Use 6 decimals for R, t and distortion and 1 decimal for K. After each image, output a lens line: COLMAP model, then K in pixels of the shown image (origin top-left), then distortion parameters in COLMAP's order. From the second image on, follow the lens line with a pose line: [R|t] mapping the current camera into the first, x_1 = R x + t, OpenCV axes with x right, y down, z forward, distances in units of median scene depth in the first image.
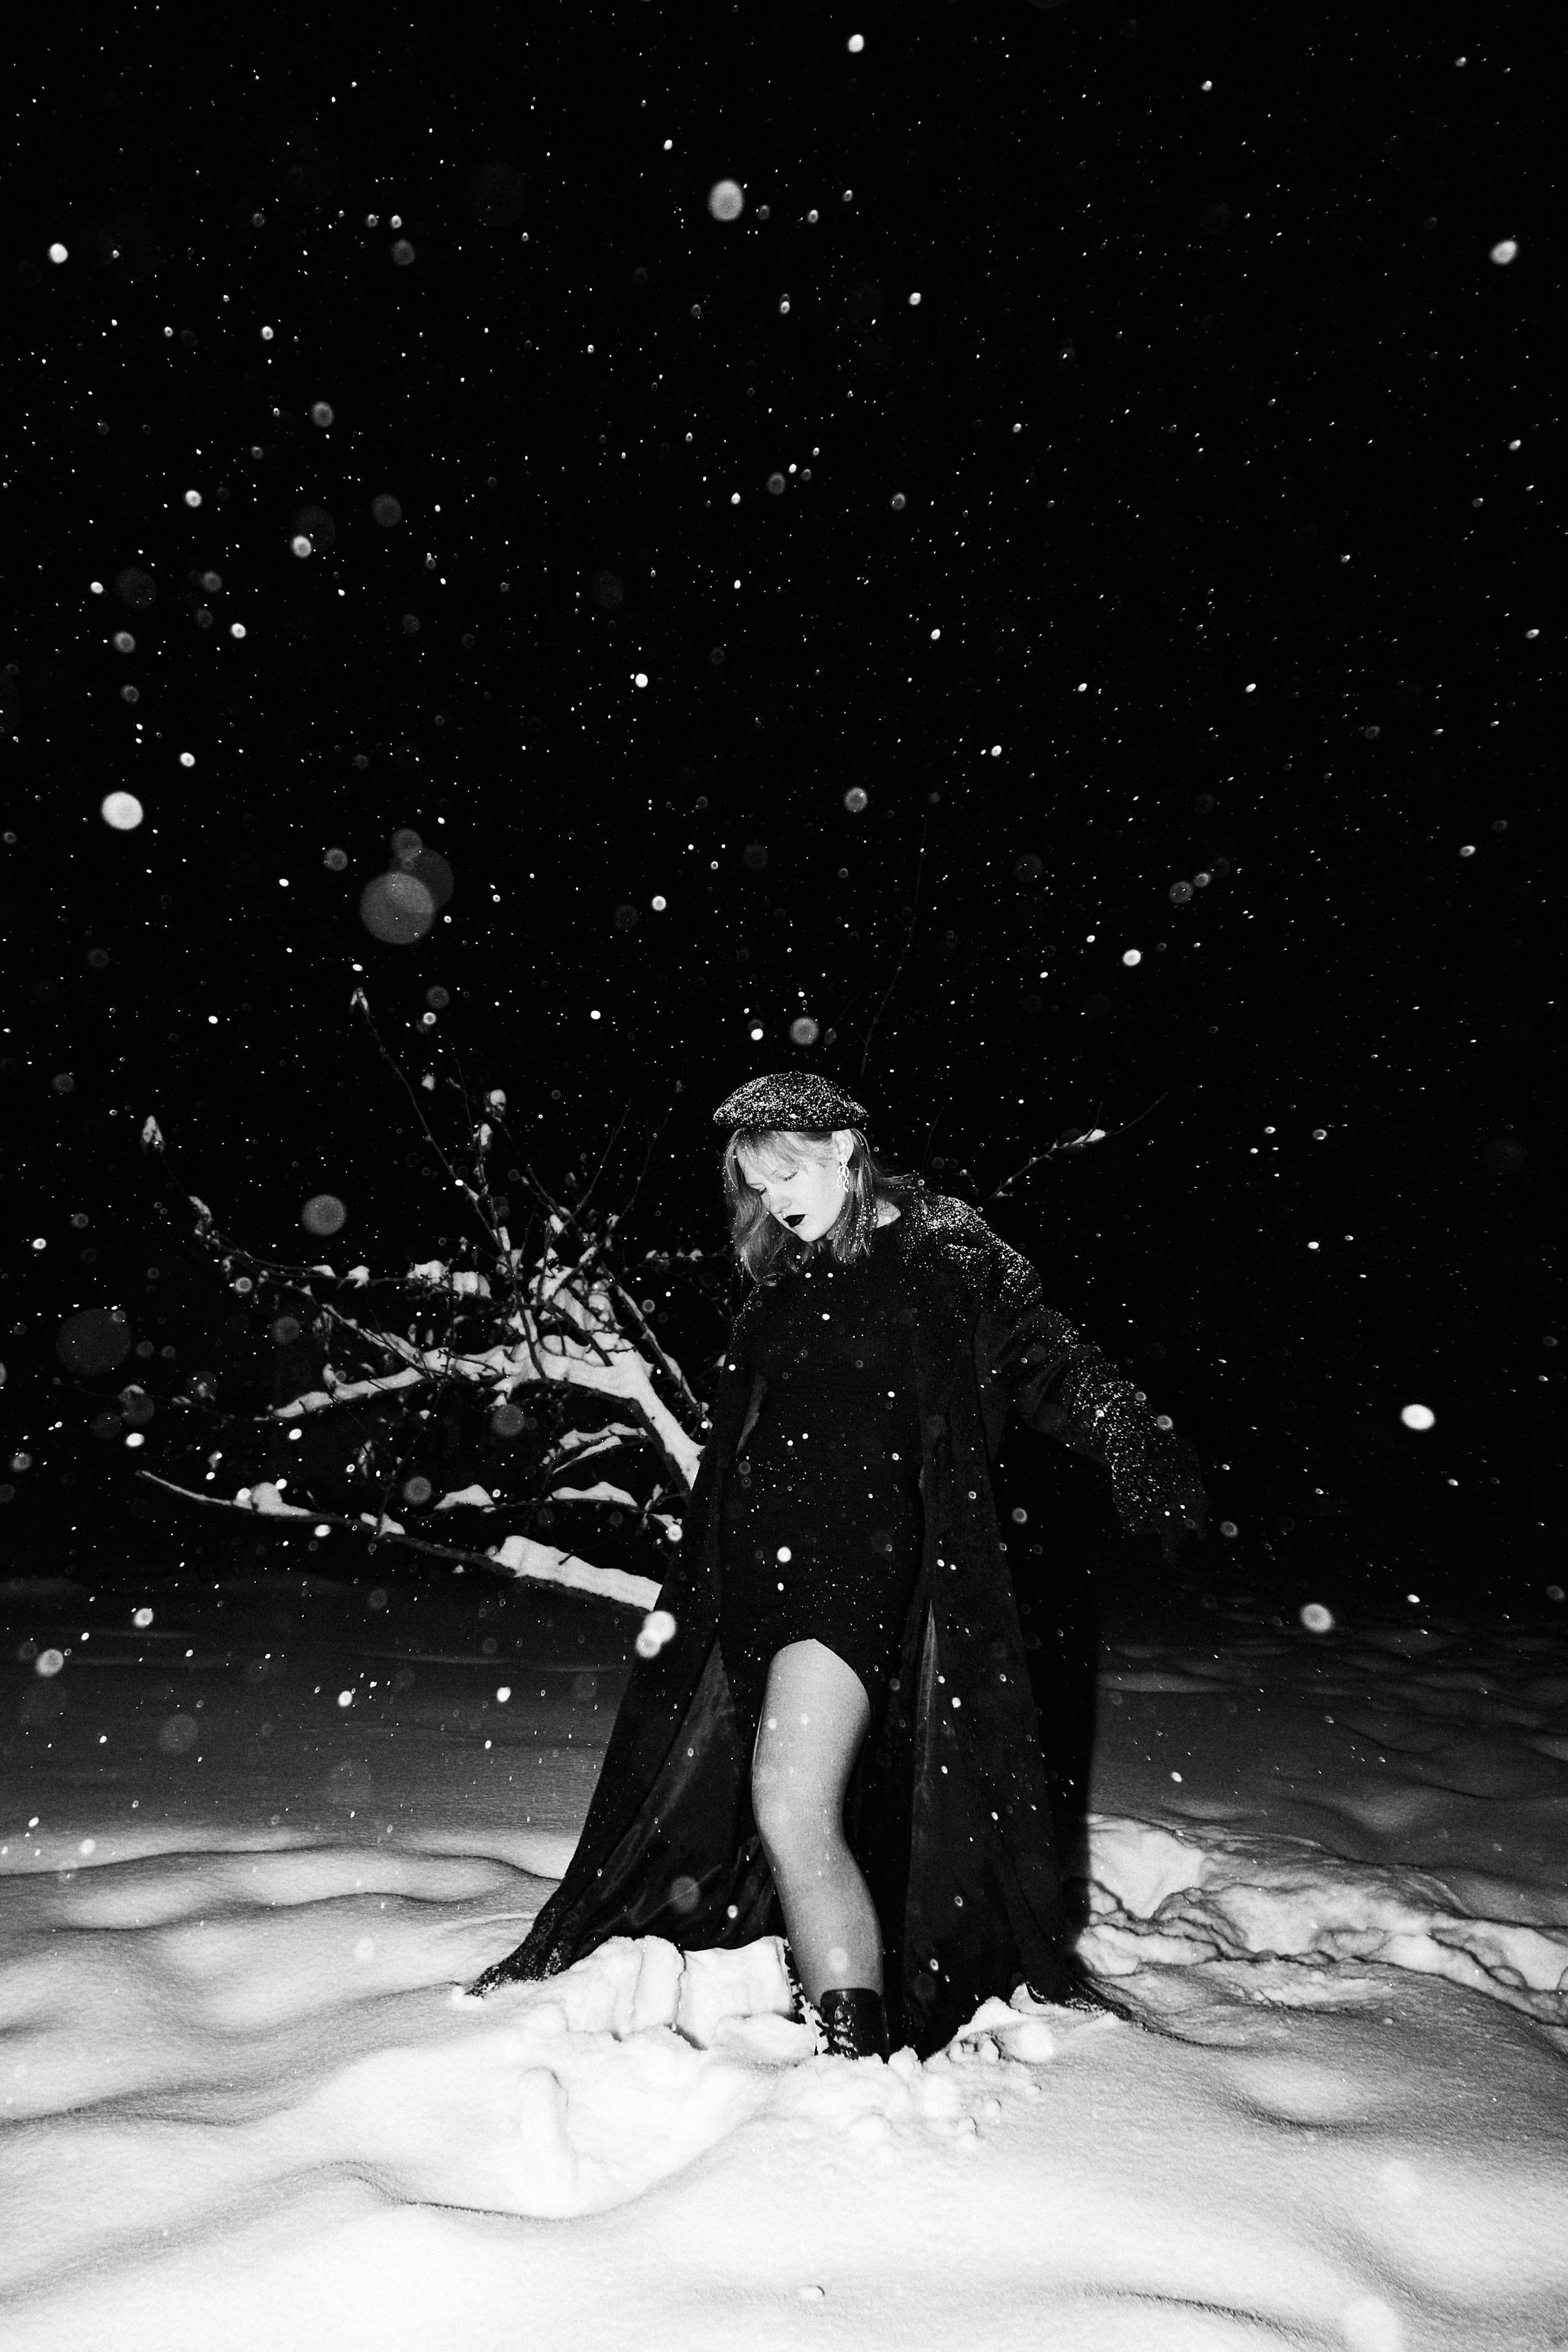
lens RADIAL K [[1804.6, 0, 784.0], [0, 1804.6, 1176.0], [0, 0, 1]] dist [0.001755, 0.005590]
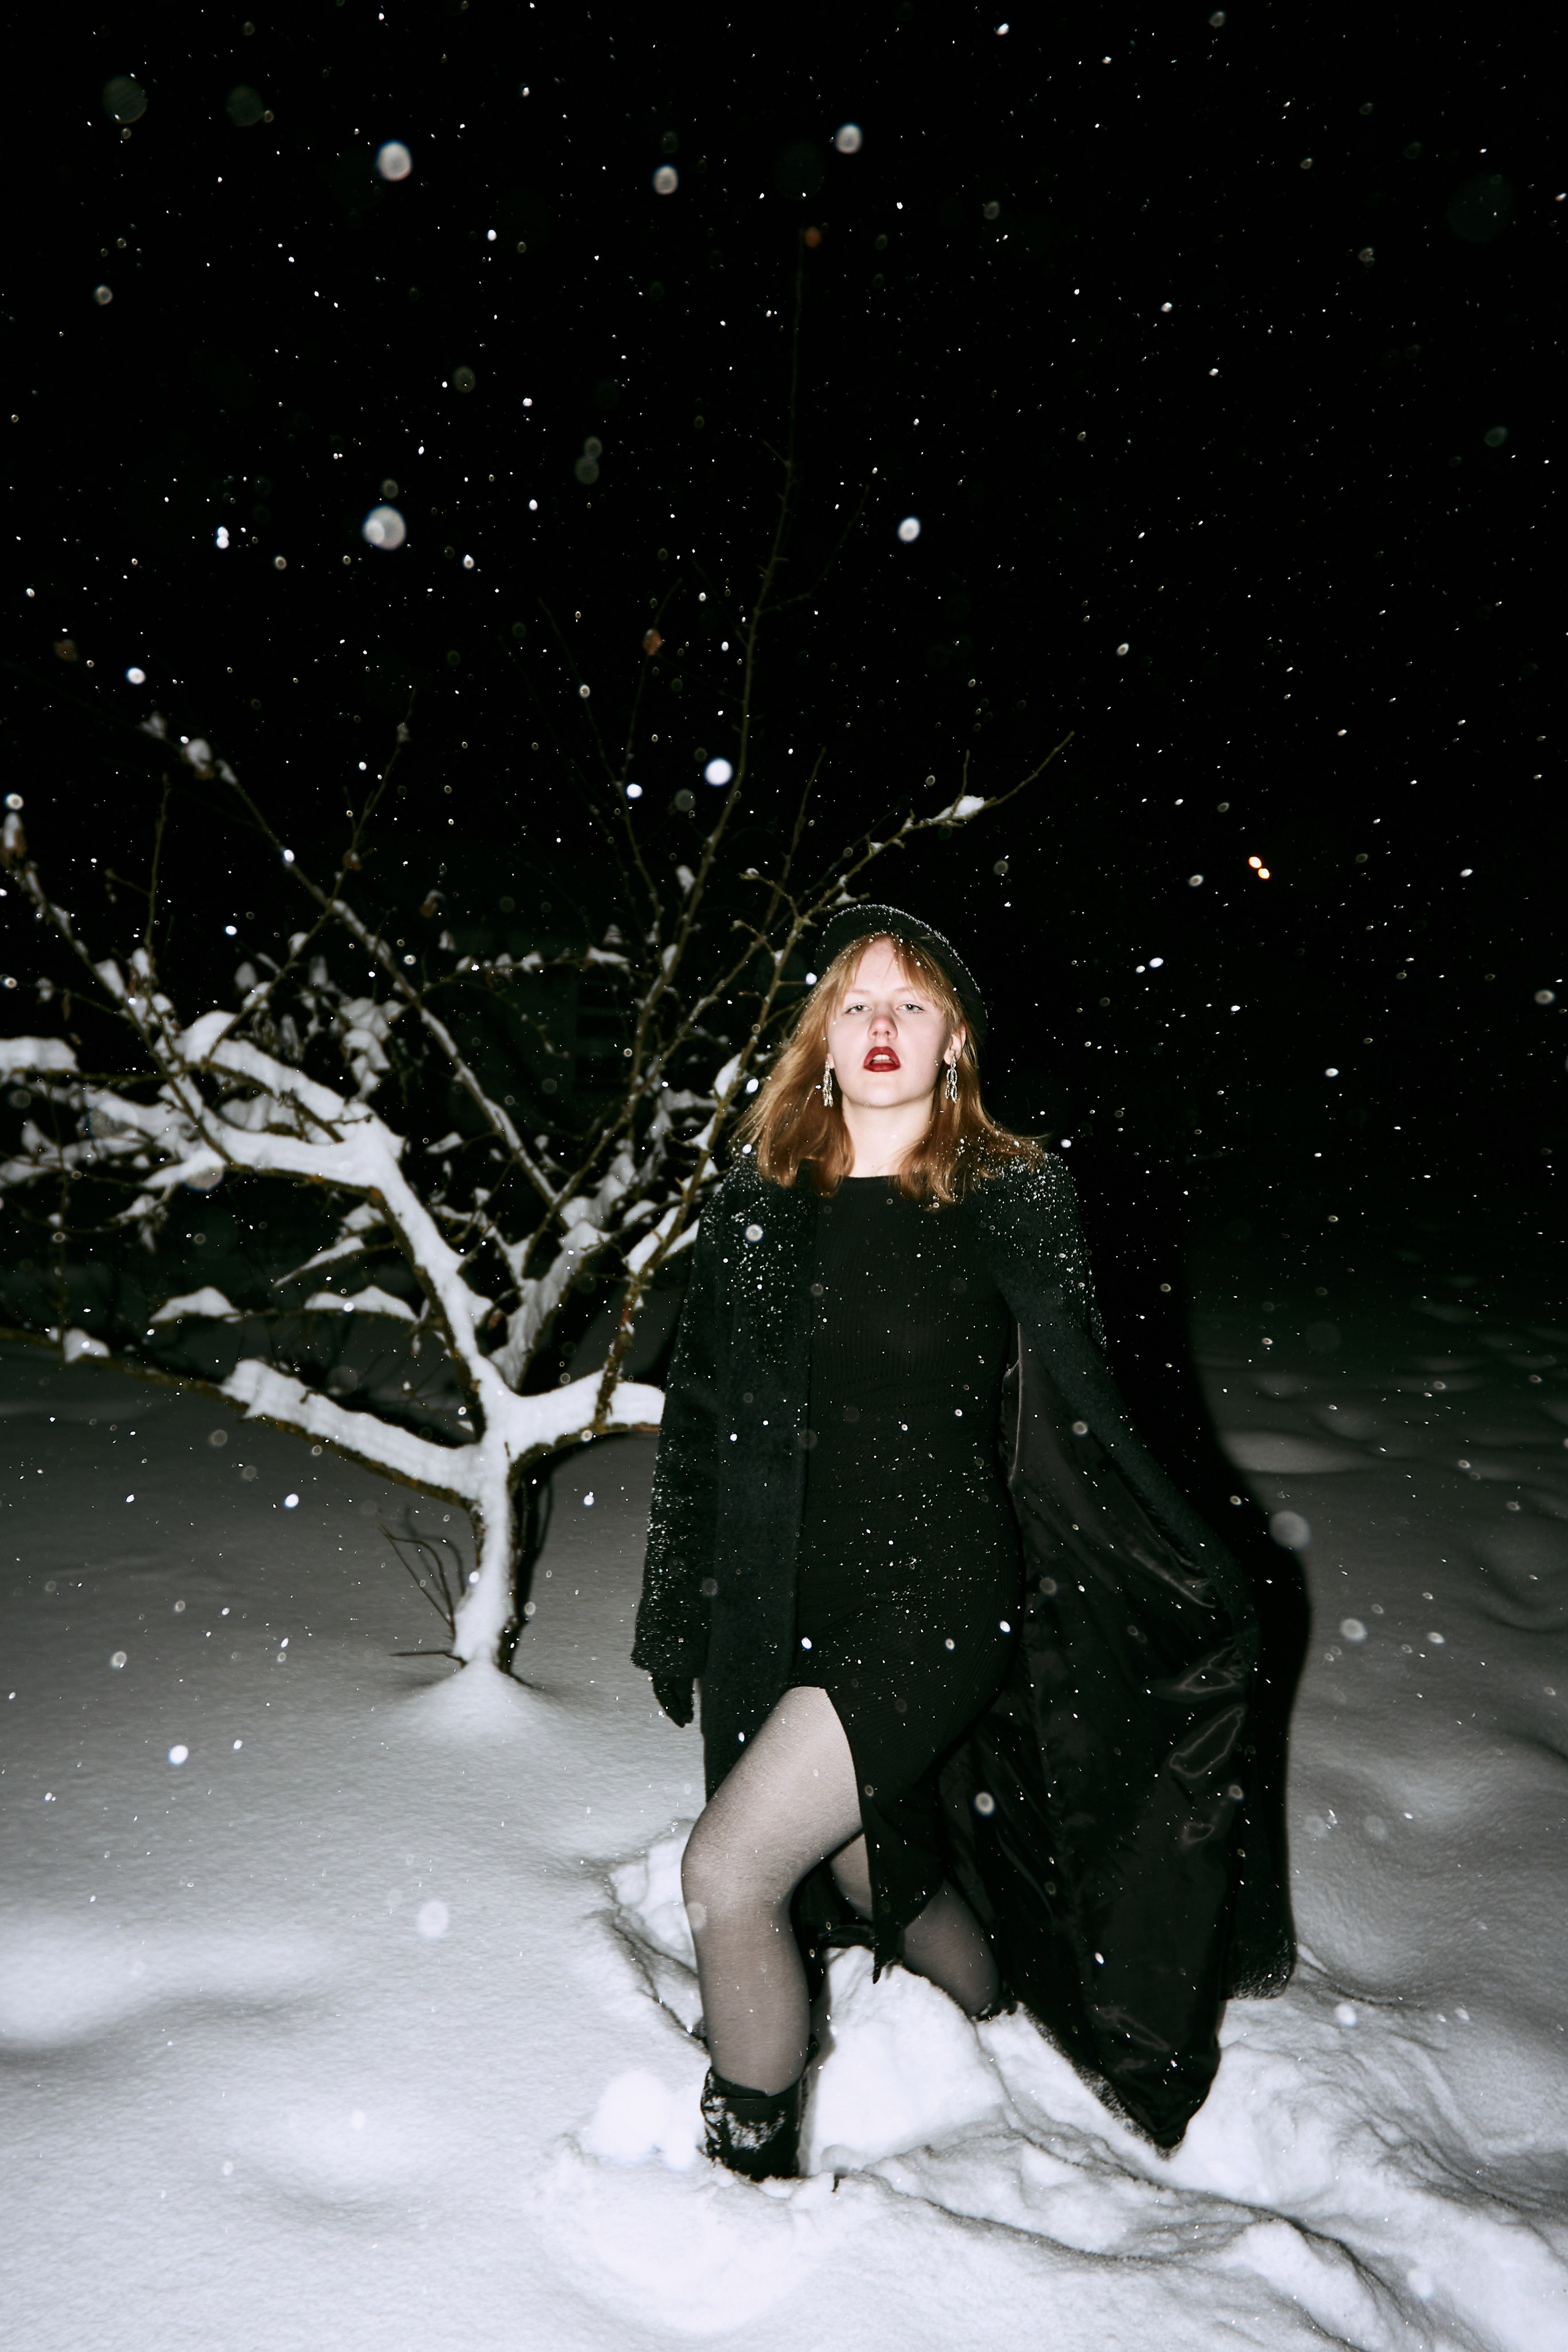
lens RADIAL K [[1790.8, 0, 784.0], [0, 1790.8, 1176.0], [0, 0, 1]] dist [0.002186, 0.000350]
pose [[0.985915, 0.010765, -0.166901, 0.208934], [0.027129, 0.974417, 0.223103, -0.036575], [0.165033, -0.224488, 0.960401, 0.379454]]
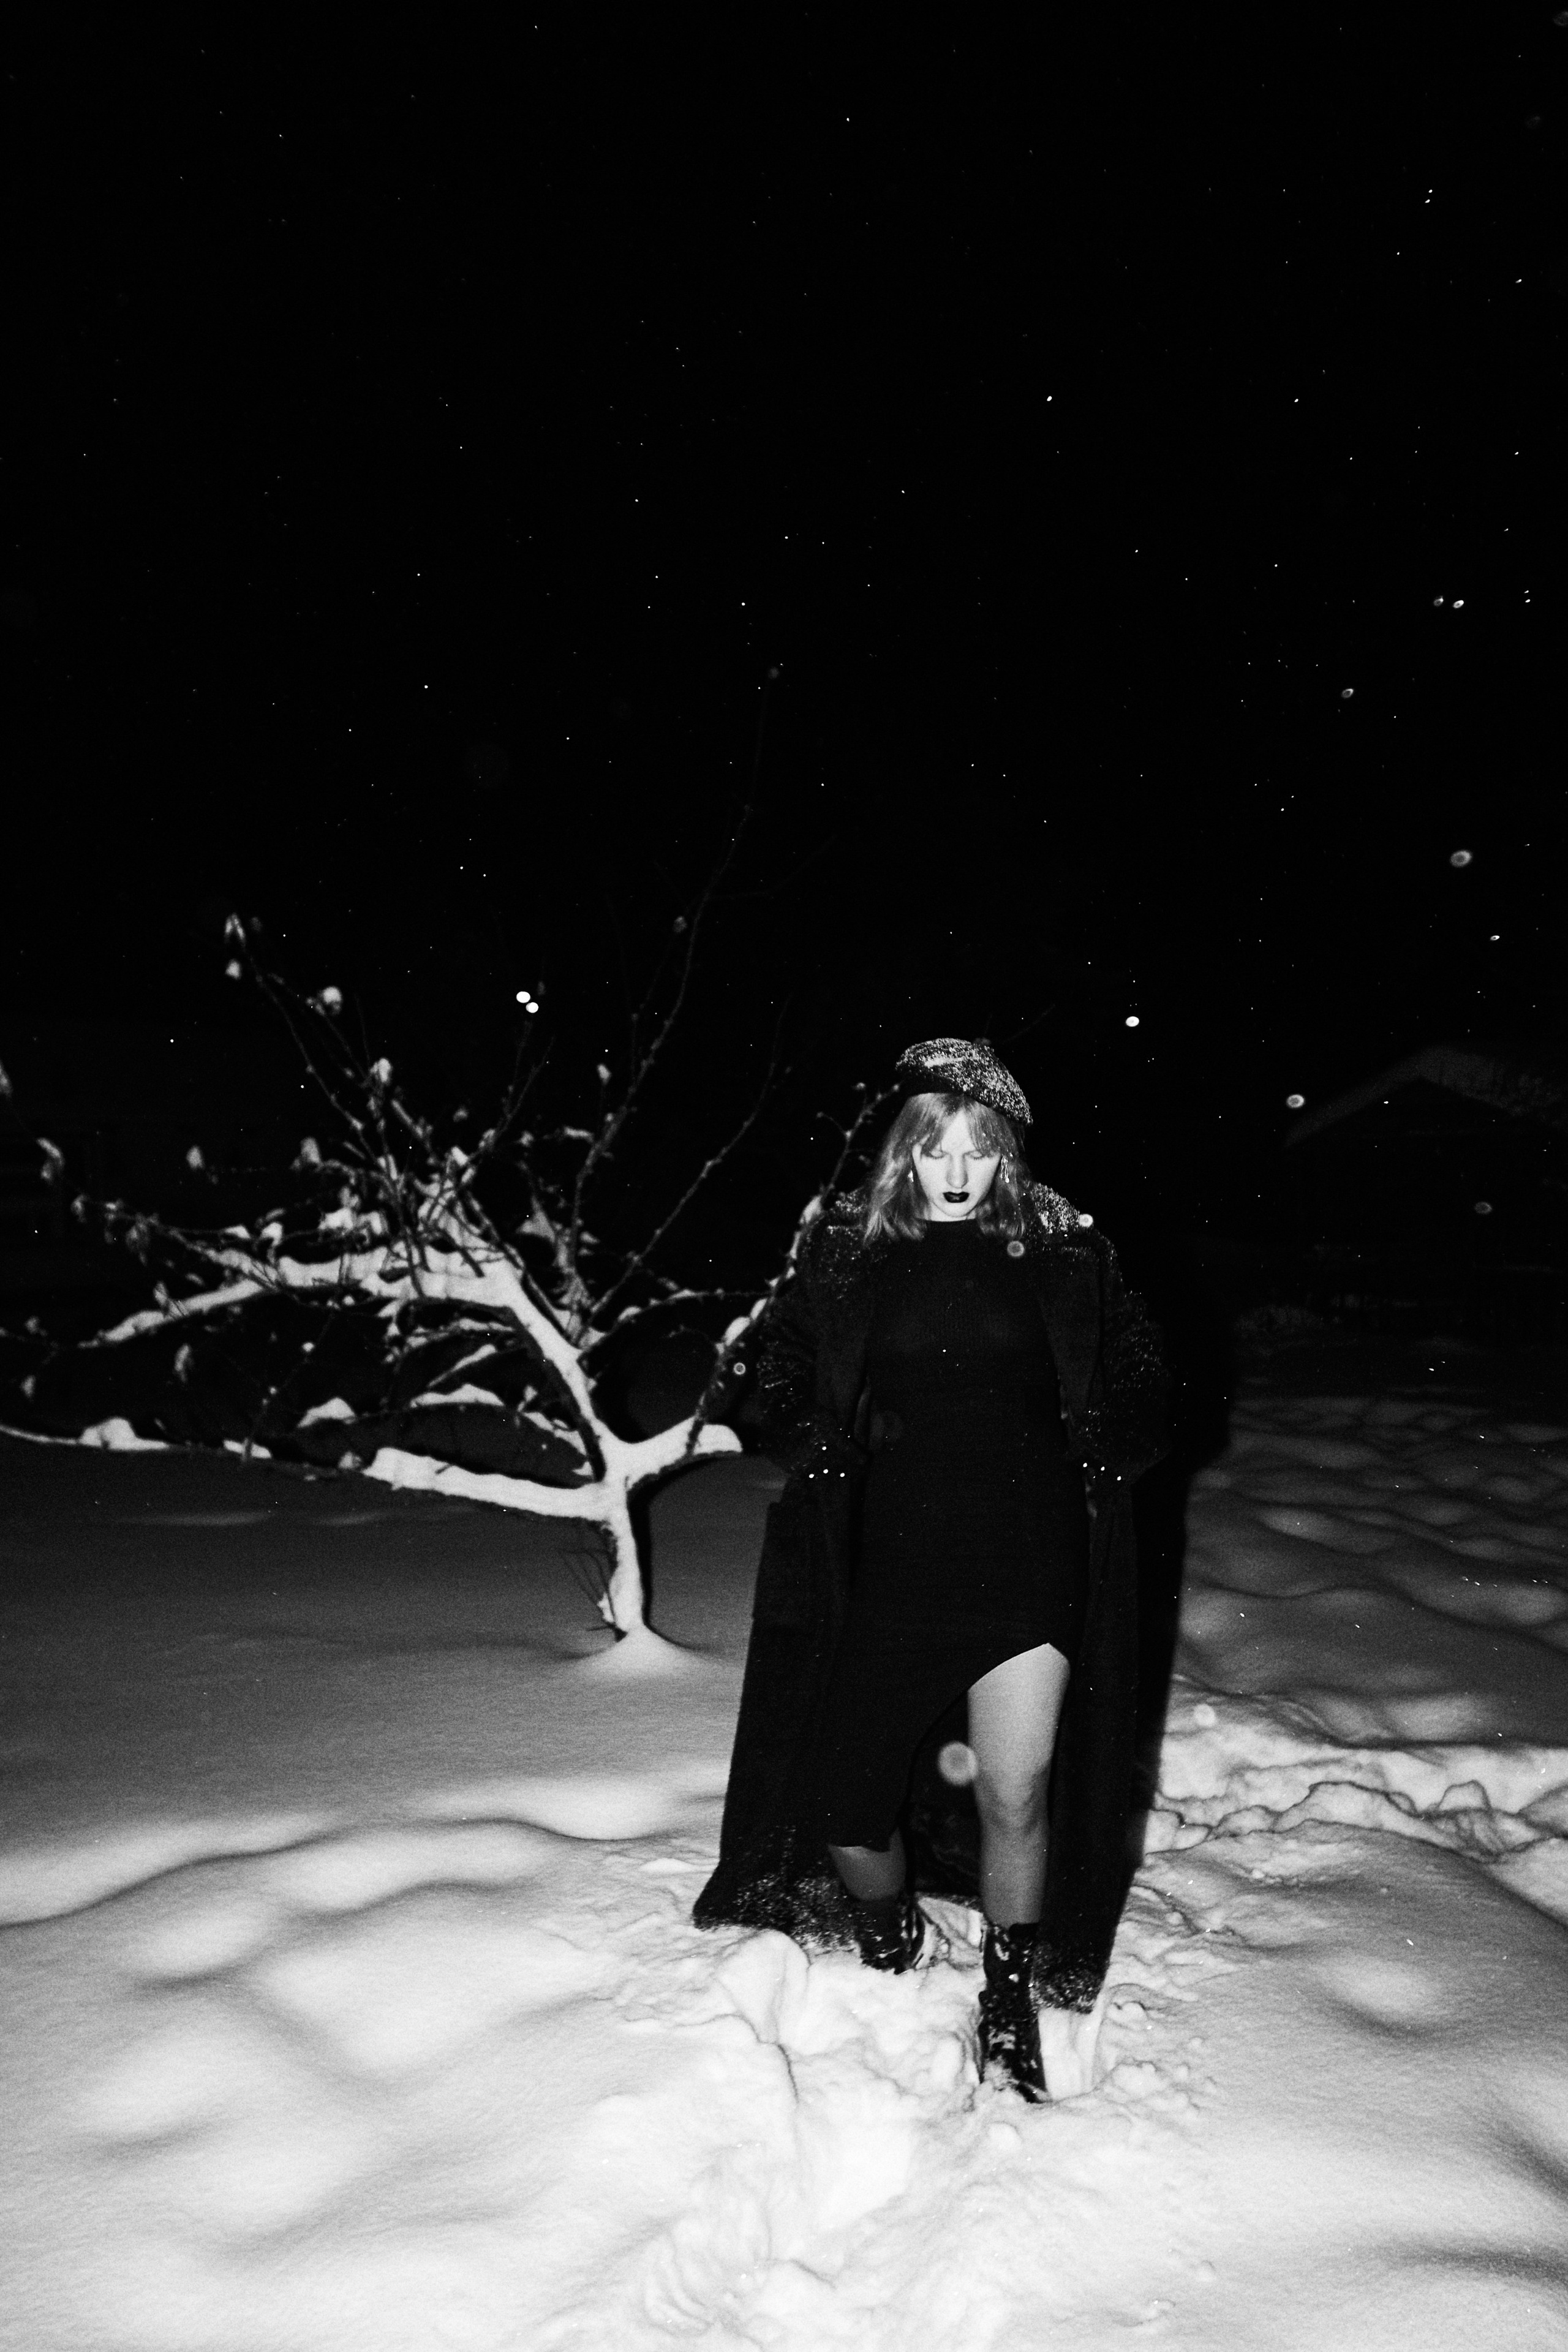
lens RADIAL K [[1799.9, 0, 784.0], [0, 1799.9, 1176.0], [0, 0, 1]] dist [0.002511, 0.000073]
pose [[0.968343, -0.052368, 0.244067, -0.187713], [0.012807, 0.986882, 0.160937, -0.112824], [-0.249293, -0.152716, 0.956311, 0.031471]]
